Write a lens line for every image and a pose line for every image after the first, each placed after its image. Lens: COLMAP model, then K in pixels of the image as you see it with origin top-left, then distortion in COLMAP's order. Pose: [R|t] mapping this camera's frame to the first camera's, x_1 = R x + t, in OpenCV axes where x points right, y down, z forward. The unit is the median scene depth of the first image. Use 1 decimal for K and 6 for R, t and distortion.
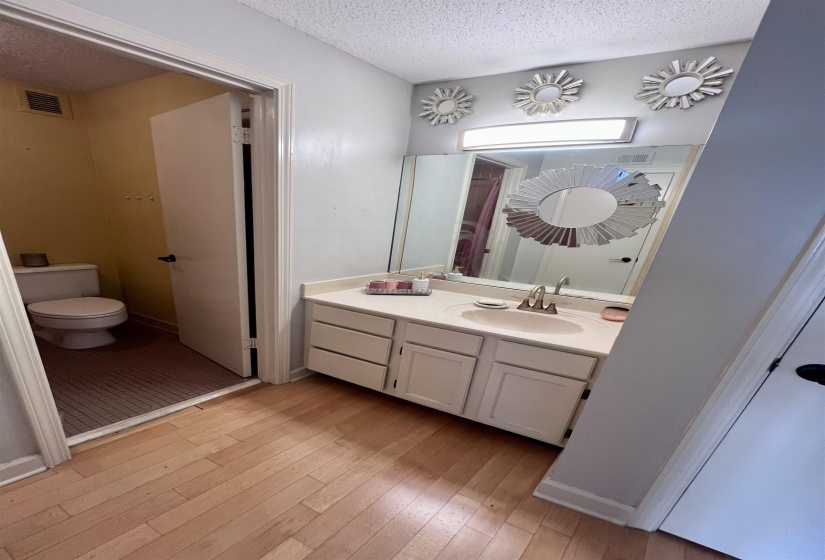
lens RADIAL K [[441.3, 0, 413.6], [0, 441.3, 298.6], [0, 0, 1]] dist [0.000959, 0.000166]
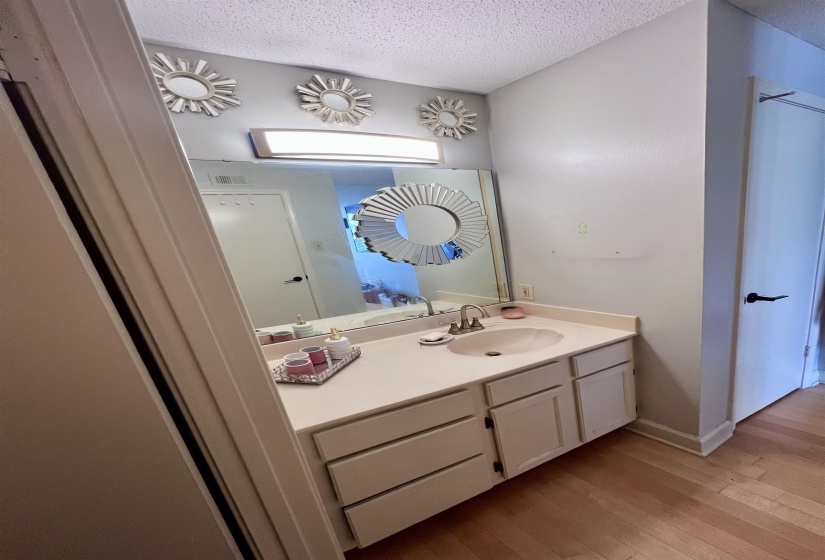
lens RADIAL K [[450.9, 0, 412.5], [0, 450.9, 280.0], [0, 0, 1]] dist [-0.001288, -0.000343]
pose [[0.402217, -0.193444, 0.894875, -0.600812], [0.217725, 0.969593, 0.111735, -0.202895], [-0.889279, 0.149895, 0.432105, 0.588693]]
